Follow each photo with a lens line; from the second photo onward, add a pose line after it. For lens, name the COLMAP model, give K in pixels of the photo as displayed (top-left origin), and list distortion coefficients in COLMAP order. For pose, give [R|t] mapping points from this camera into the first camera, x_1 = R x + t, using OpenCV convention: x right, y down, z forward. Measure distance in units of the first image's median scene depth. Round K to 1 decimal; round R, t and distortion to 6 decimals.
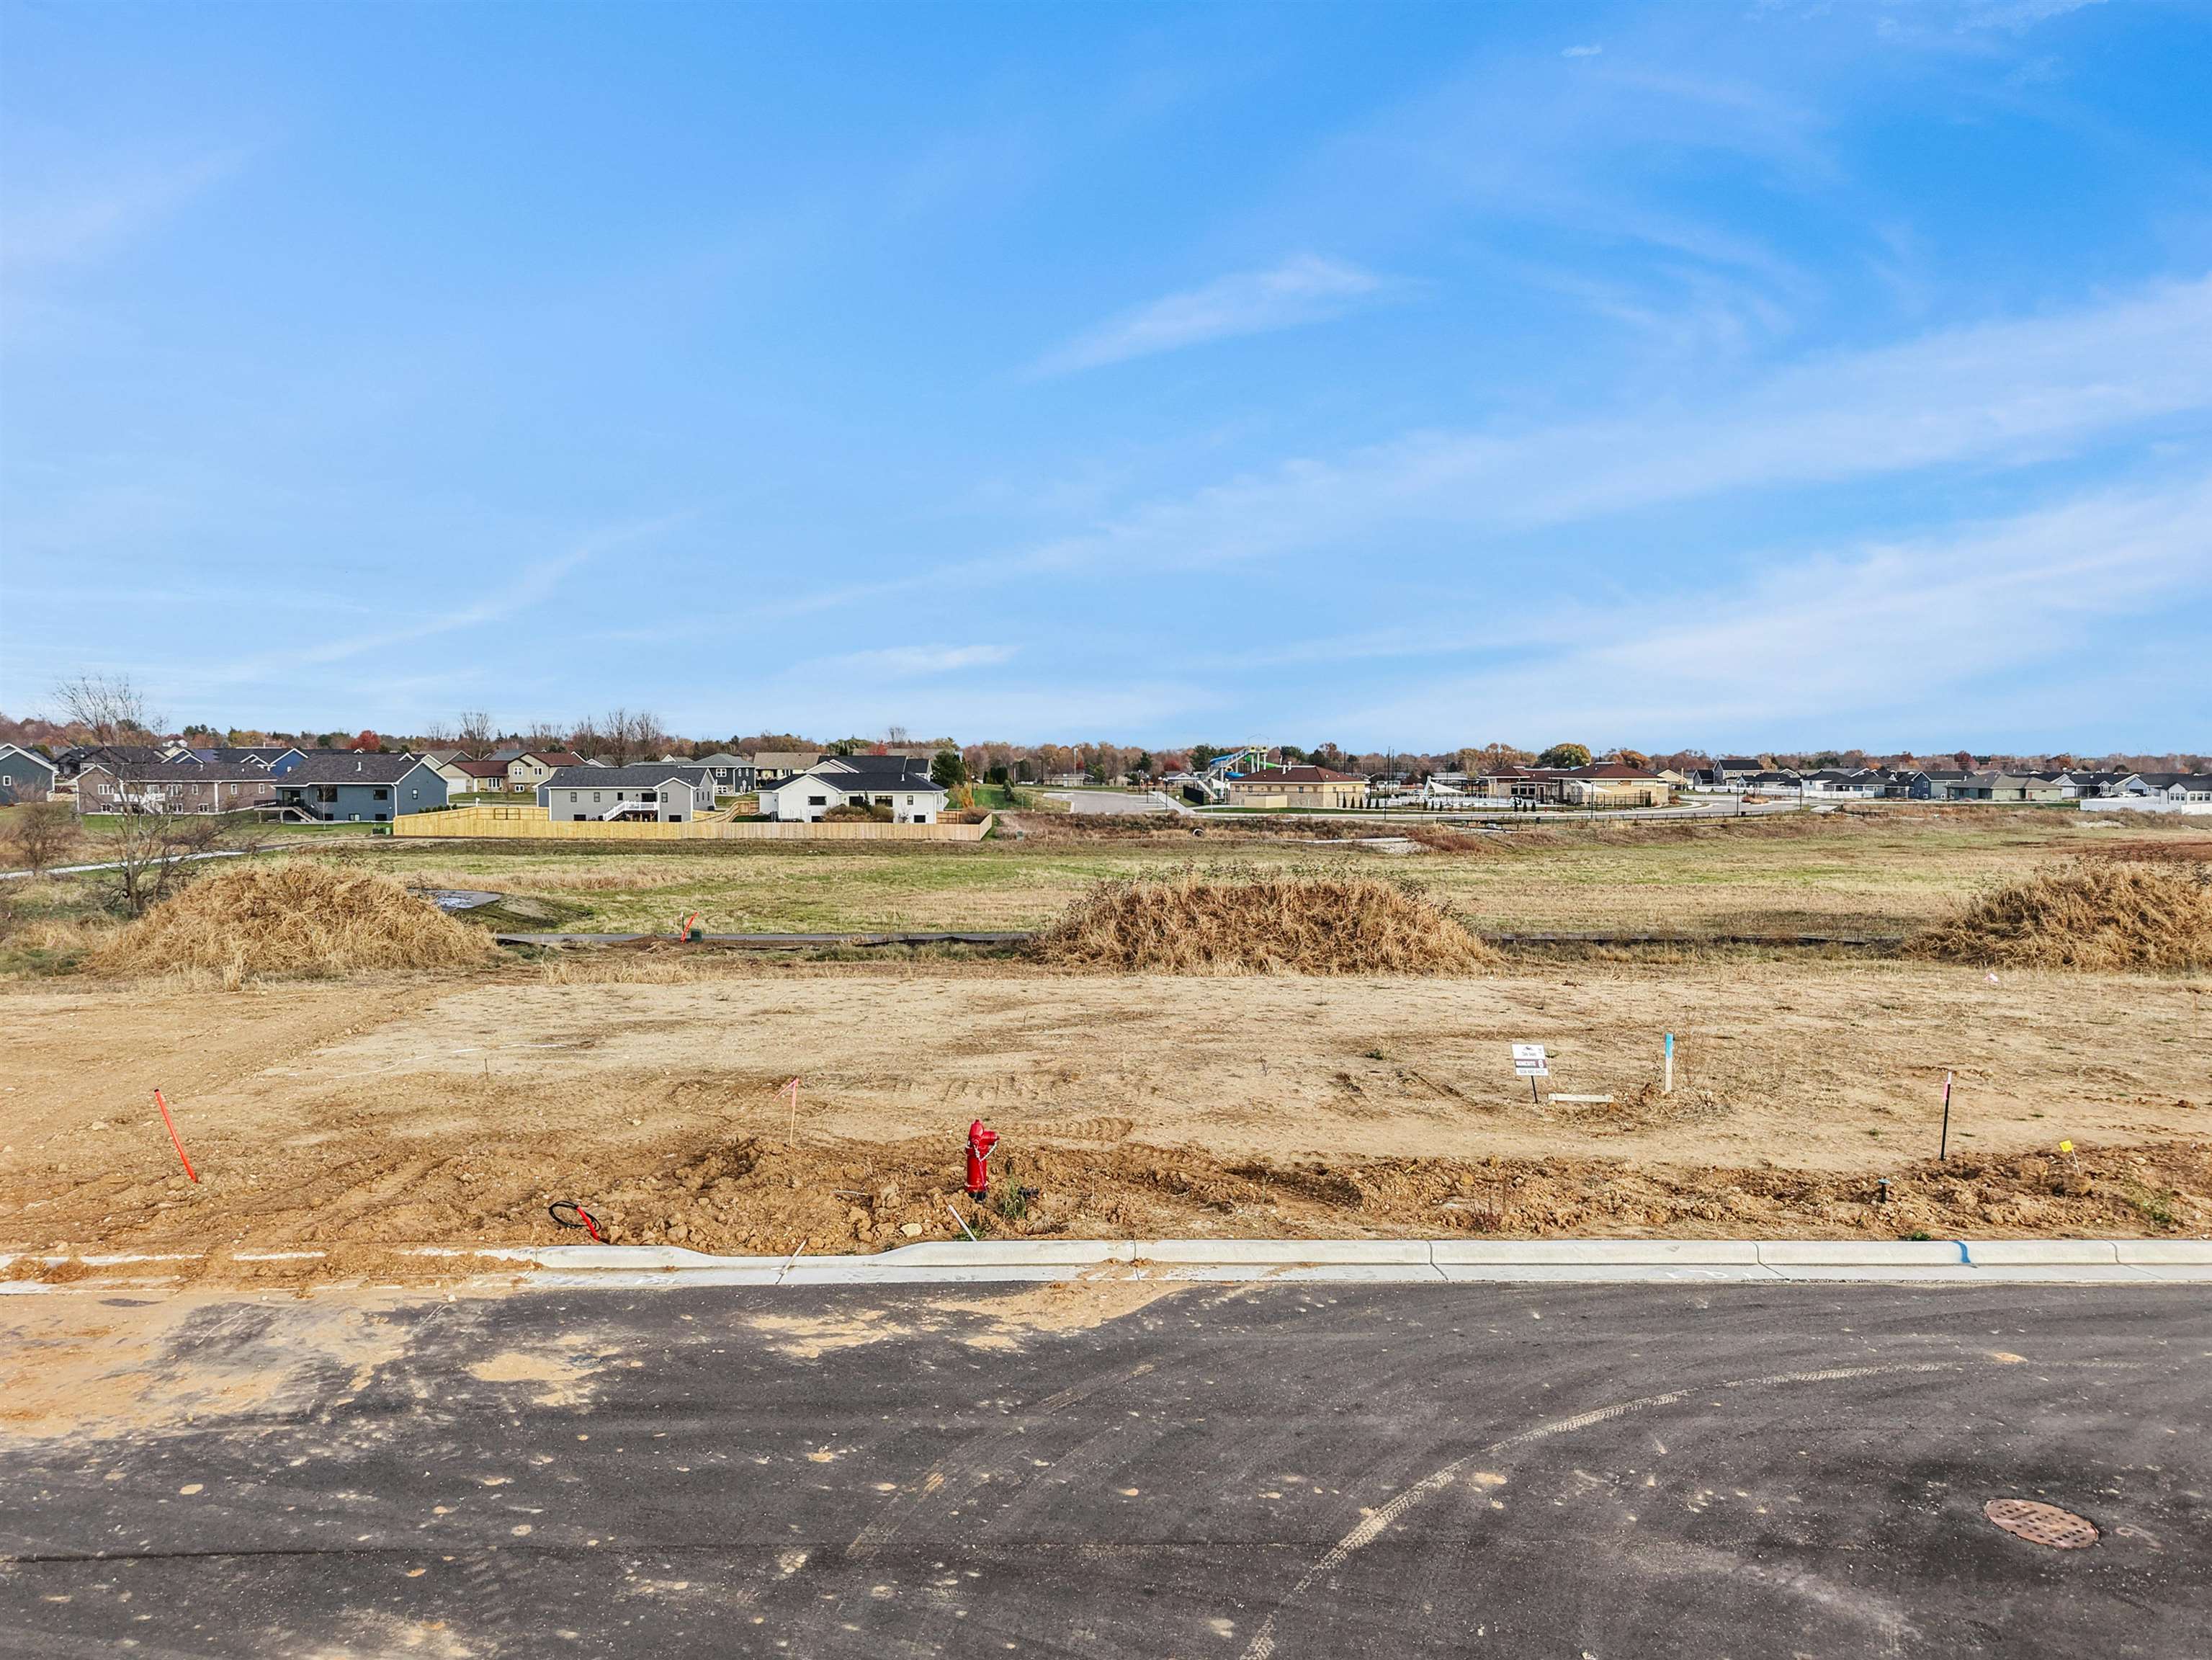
lens RADIAL K [[1509.6, 0, 1096.5], [0, 1509.6, 833.3], [0, 0, 1]] dist [0.020675, -0.022890]
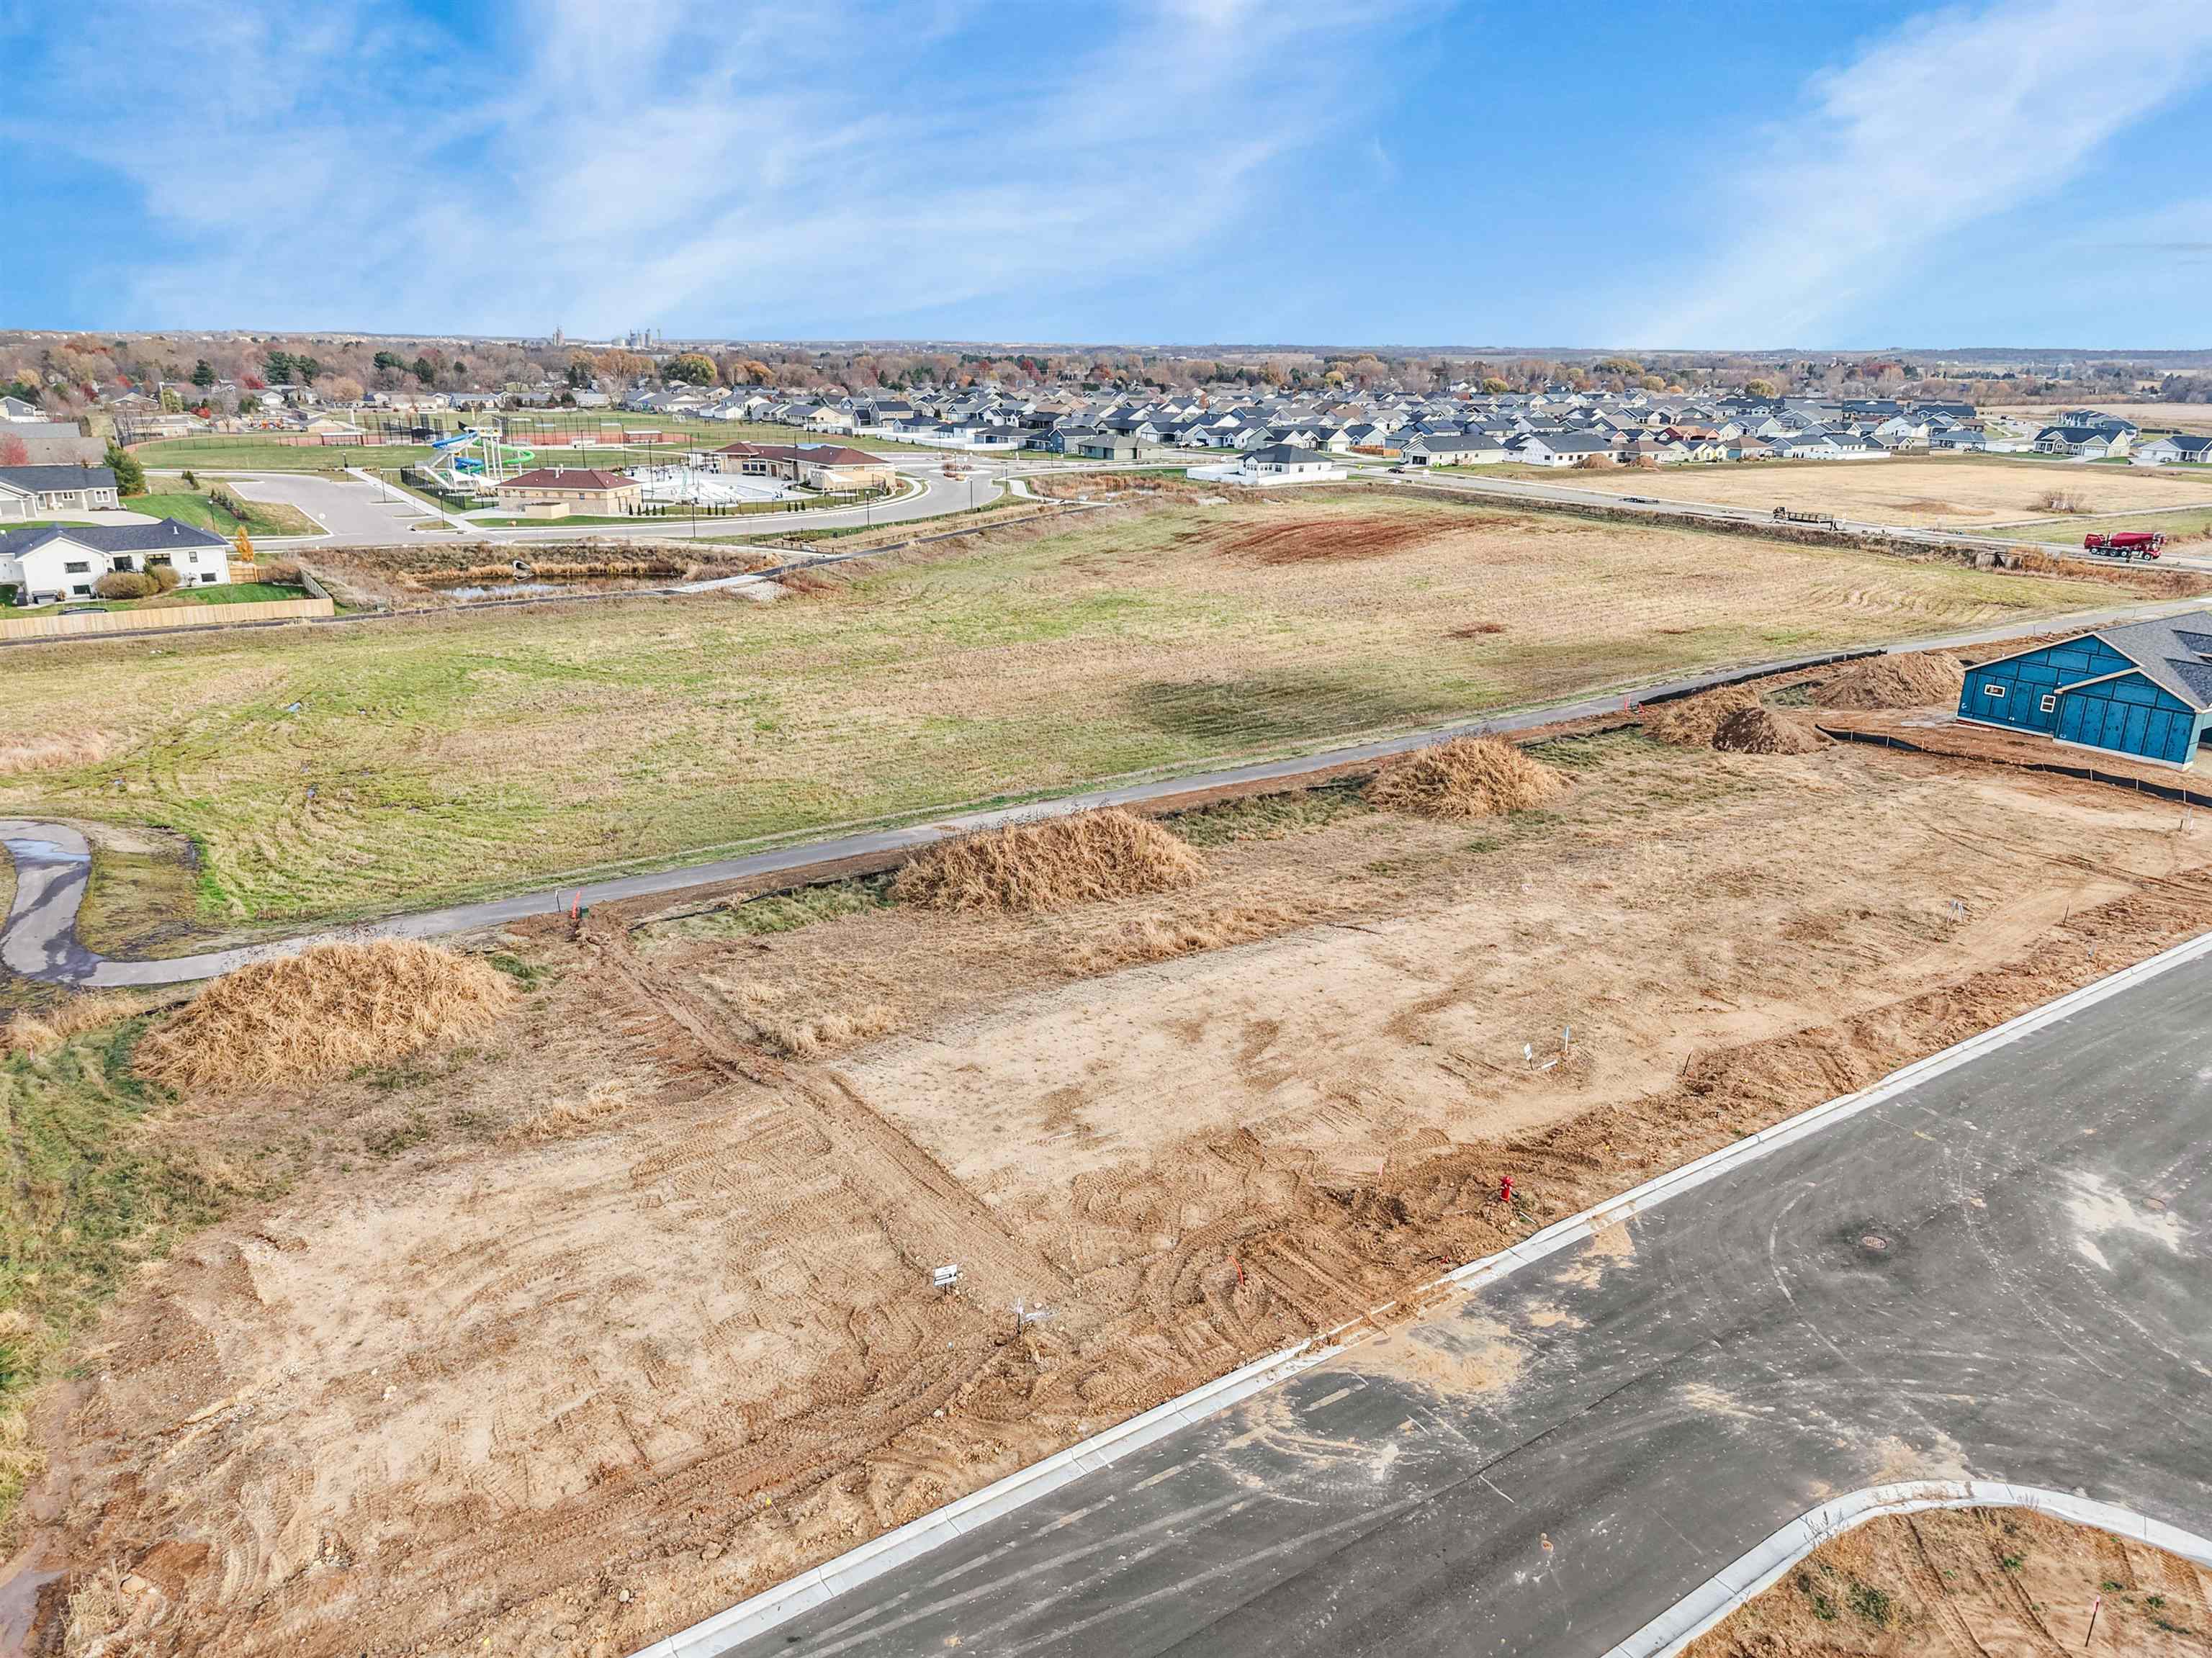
lens RADIAL K [[1506.4, 0, 1095.1], [0, 1506.4, 846.0], [0, 0, 1]] dist [0.022882, -0.026490]
pose [[0.835470, -0.165416, 0.524049, -0.193581], [0.015280, 0.960245, 0.278741, -0.109547], [-0.549324, -0.224872, 0.804783, -0.060273]]
